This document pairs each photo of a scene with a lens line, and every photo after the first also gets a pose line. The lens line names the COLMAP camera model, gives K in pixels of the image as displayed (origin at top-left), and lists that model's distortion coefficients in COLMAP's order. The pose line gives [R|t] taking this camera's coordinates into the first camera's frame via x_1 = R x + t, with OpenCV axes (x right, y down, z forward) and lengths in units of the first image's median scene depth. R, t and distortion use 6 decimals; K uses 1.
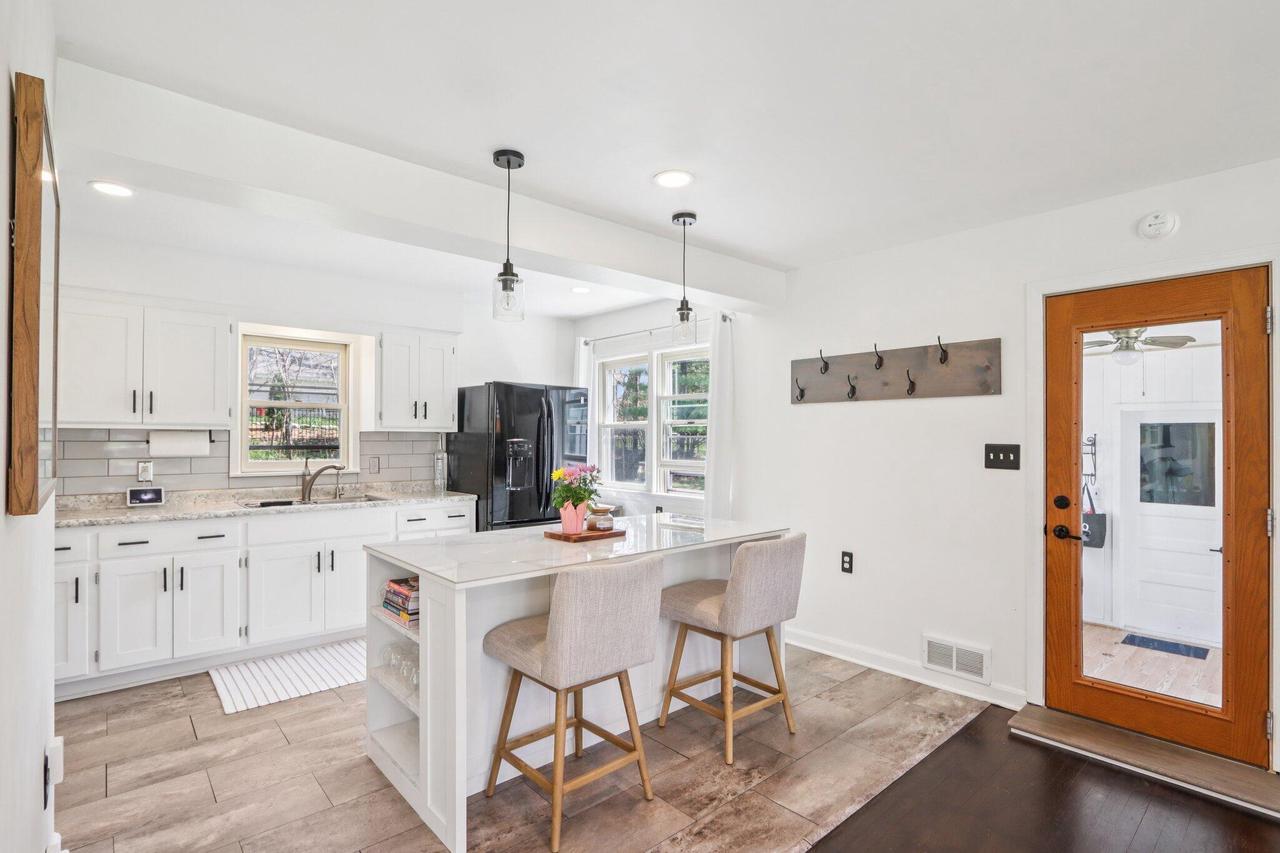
lens RADIAL K [[610.8, 0, 639.3], [0, 610.8, 432.2], [0, 0, 1]] dist [-0.013663, 0.000507]
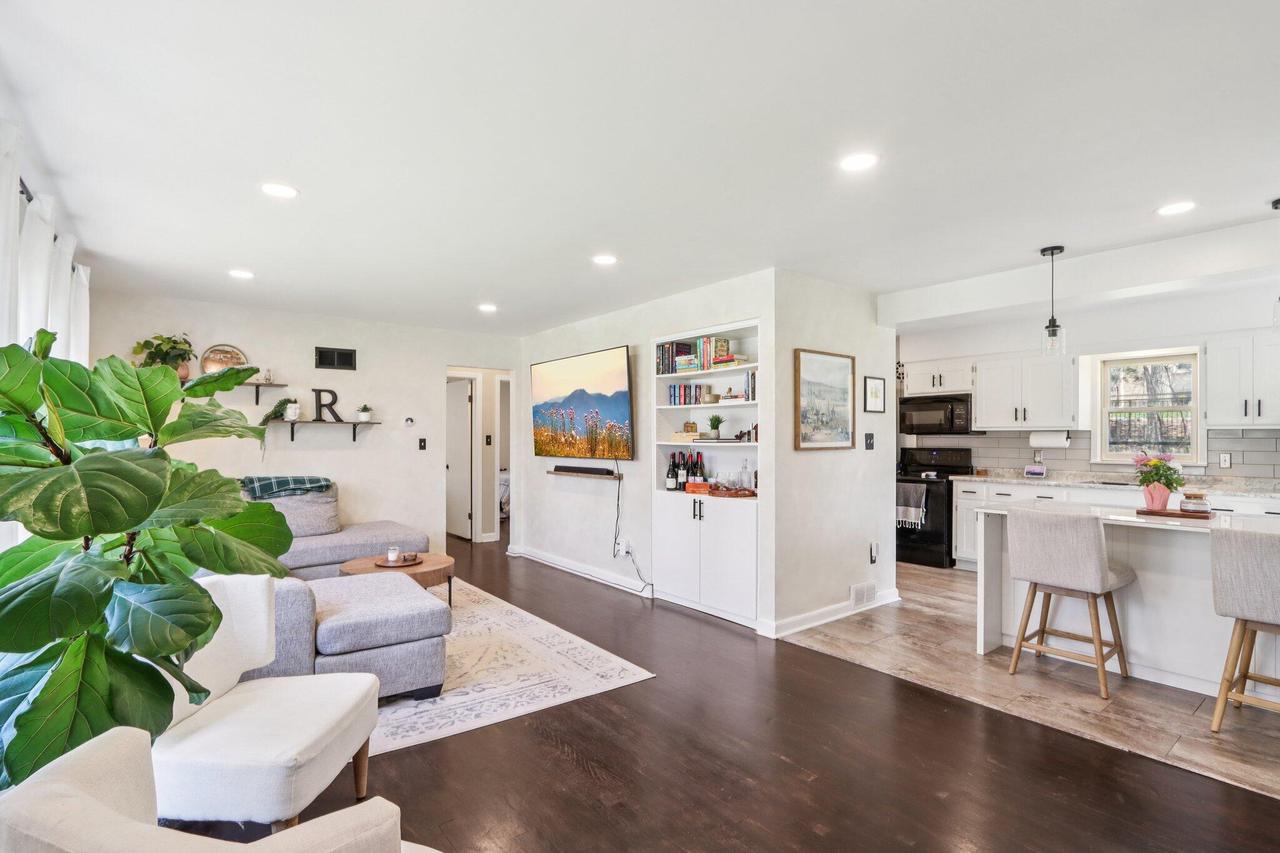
lens RADIAL K [[610.8, 0, 639.3], [0, 610.8, 432.2], [0, 0, 1]] dist [-0.013663, 0.000507]
pose [[-0.058206, -0.011296, -0.998241, 1.022259], [0.005979, 0.999914, -0.011663, 0.014821], [0.998287, -0.006647, -0.058133, 0.034411]]
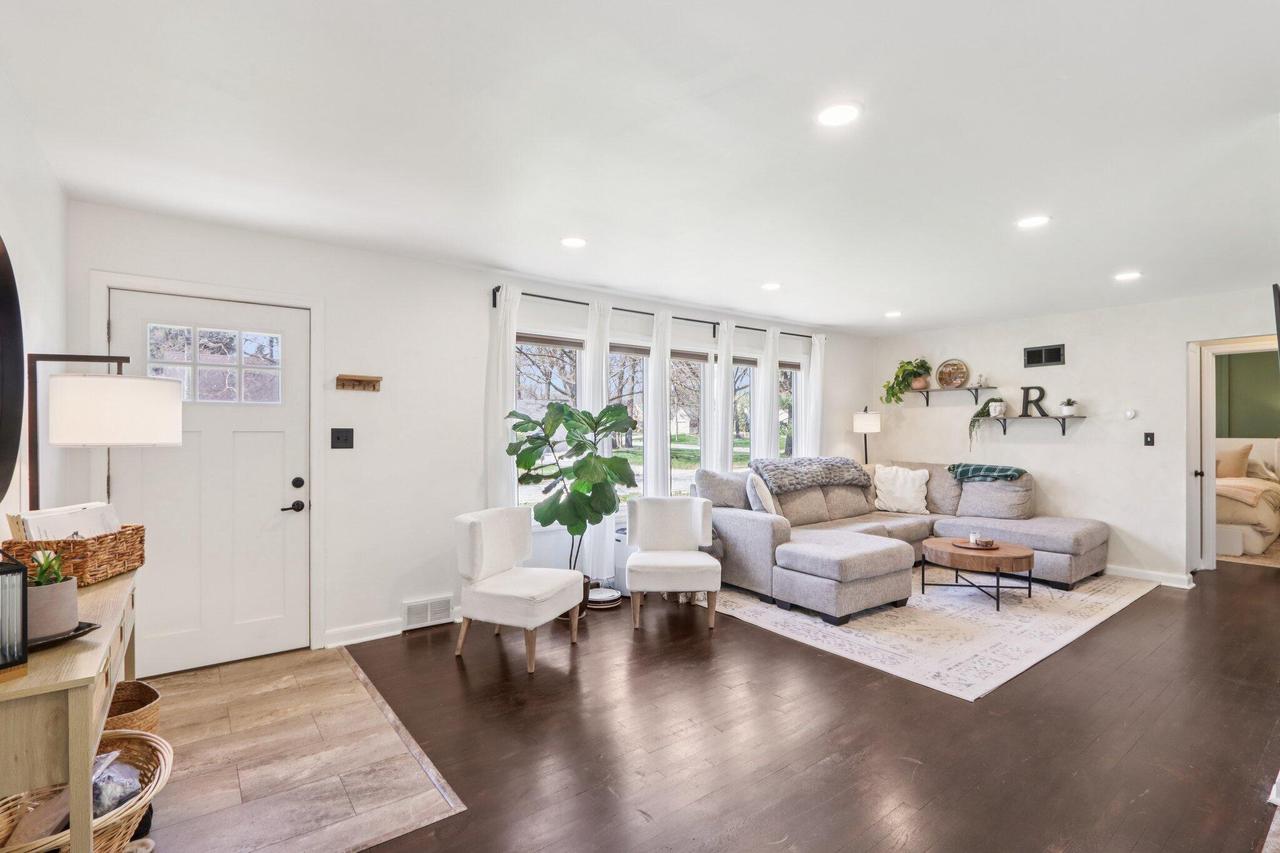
lens RADIAL K [[597.3, 0, 643.4], [0, 597.3, 432.9], [0, 0, 1]] dist [-0.010609, -0.000001]
pose [[-0.998411, -0.002220, 0.056305, 0.401719], [-0.002515, 0.999983, -0.005174, 0.020968], [-0.056293, -0.005308, -0.998400, 0.949760]]
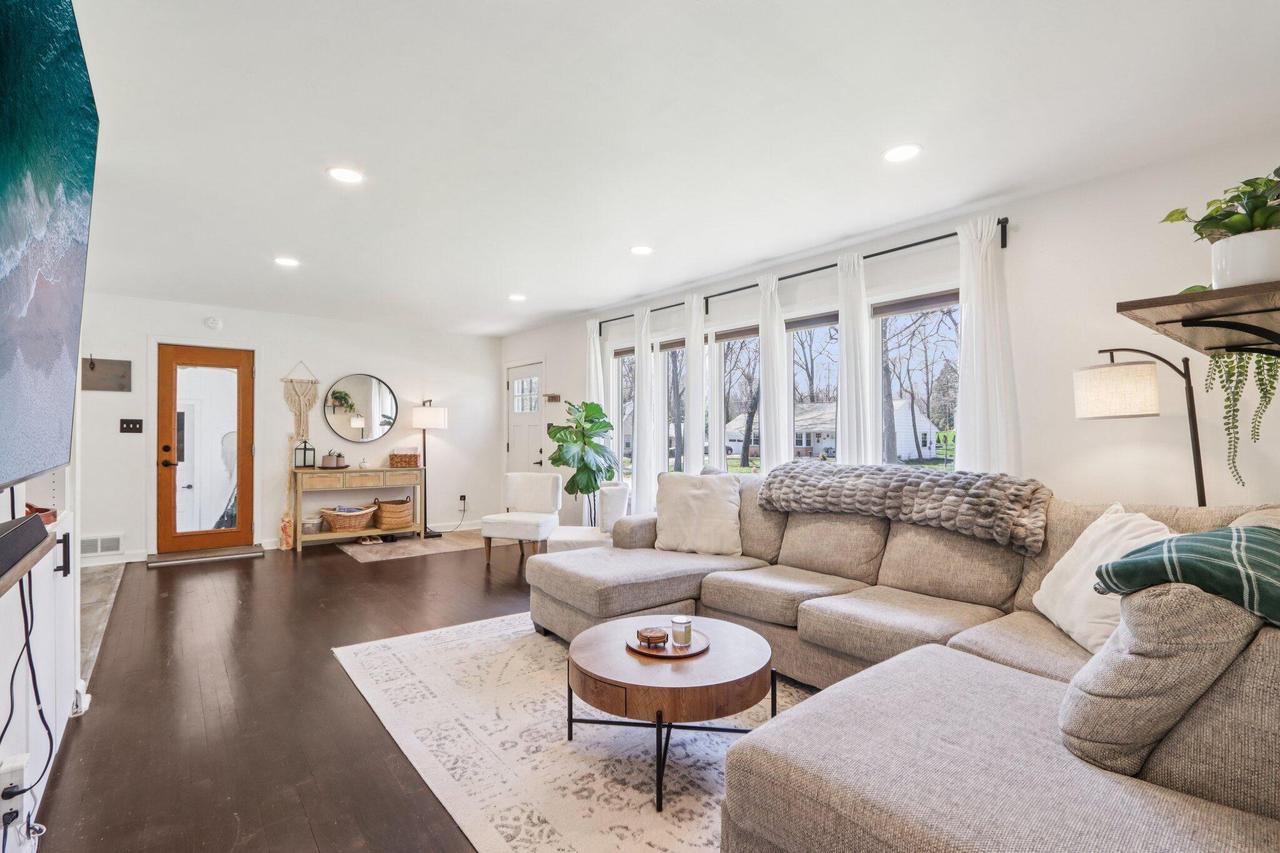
lens RADIAL K [[610.8, 0, 639.3], [0, 610.8, 432.2], [0, 0, 1]] dist [-0.013663, 0.000507]
pose [[0.053856, -0.007921, 0.998517, -1.113048], [-0.011176, 0.999901, 0.008534, 0.025908], [-0.998486, -0.011619, 0.053762, -0.606382]]
